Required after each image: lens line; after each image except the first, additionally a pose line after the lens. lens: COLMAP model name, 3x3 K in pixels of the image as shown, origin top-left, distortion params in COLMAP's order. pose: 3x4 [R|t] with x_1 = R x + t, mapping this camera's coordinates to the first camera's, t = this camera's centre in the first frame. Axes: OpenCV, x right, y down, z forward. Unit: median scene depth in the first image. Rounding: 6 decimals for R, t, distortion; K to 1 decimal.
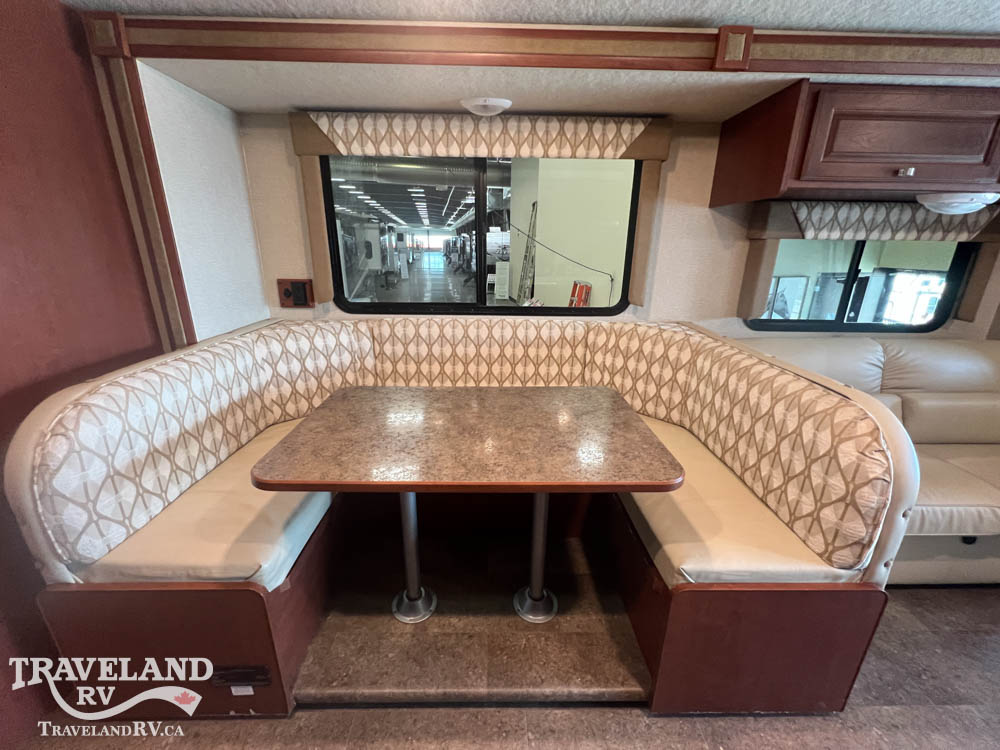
lens RADIAL K [[382.9, 0, 500.0], [0, 382.9, 375.0], [0, 0, 1]] dist [-0.030450, 0.000107]
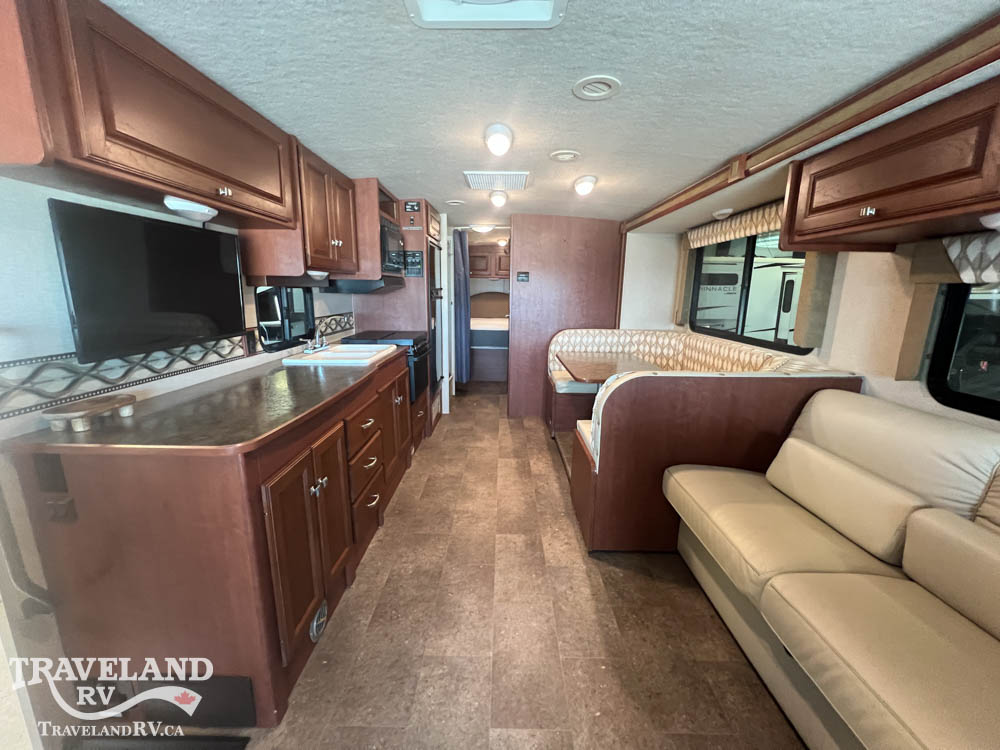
lens RADIAL K [[394.5, 0, 500.0], [0, 394.5, 375.0], [0, 0, 1]] dist [-0.008694, -0.000034]
pose [[0.001208, 0.204203, -0.978928, 1.639876], [-0.324891, 0.925903, 0.192741, -0.044856], [0.945751, 0.317812, 0.067462, 0.138173]]
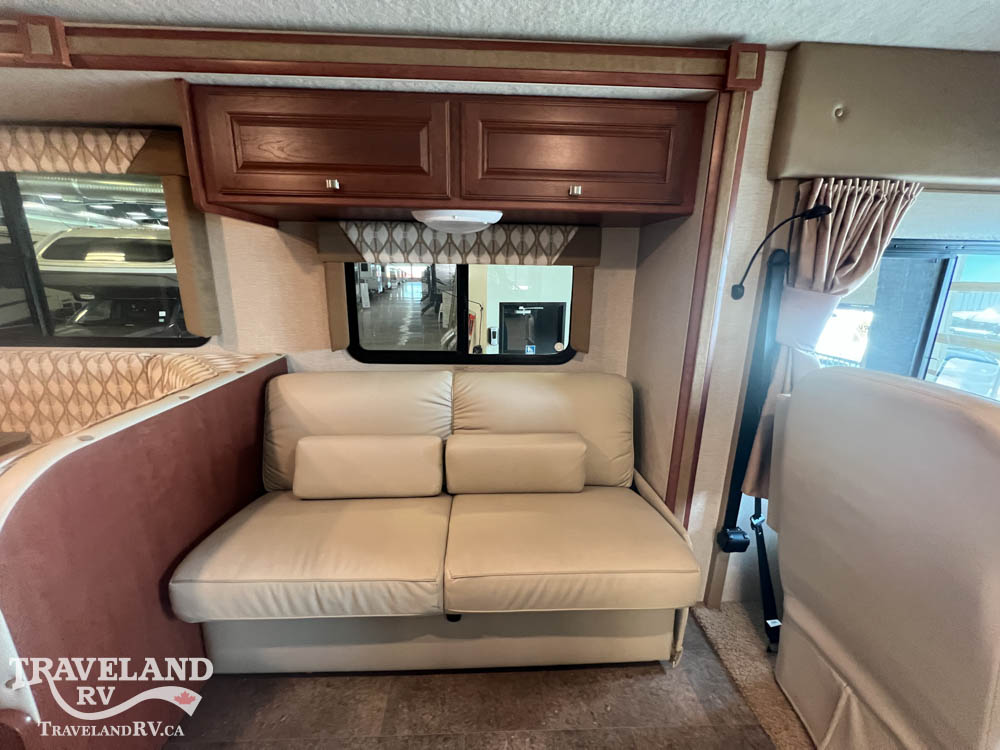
lens RADIAL K [[394.5, 0, 500.0], [0, 394.5, 375.0], [0, 0, 1]] dist [-0.008694, -0.000034]
pose [[0.997846, -0.001749, 0.065570, 1.095368], [0.007128, 0.996616, -0.081893, -0.013497], [-0.065205, 0.082184, 0.994482, 0.057831]]
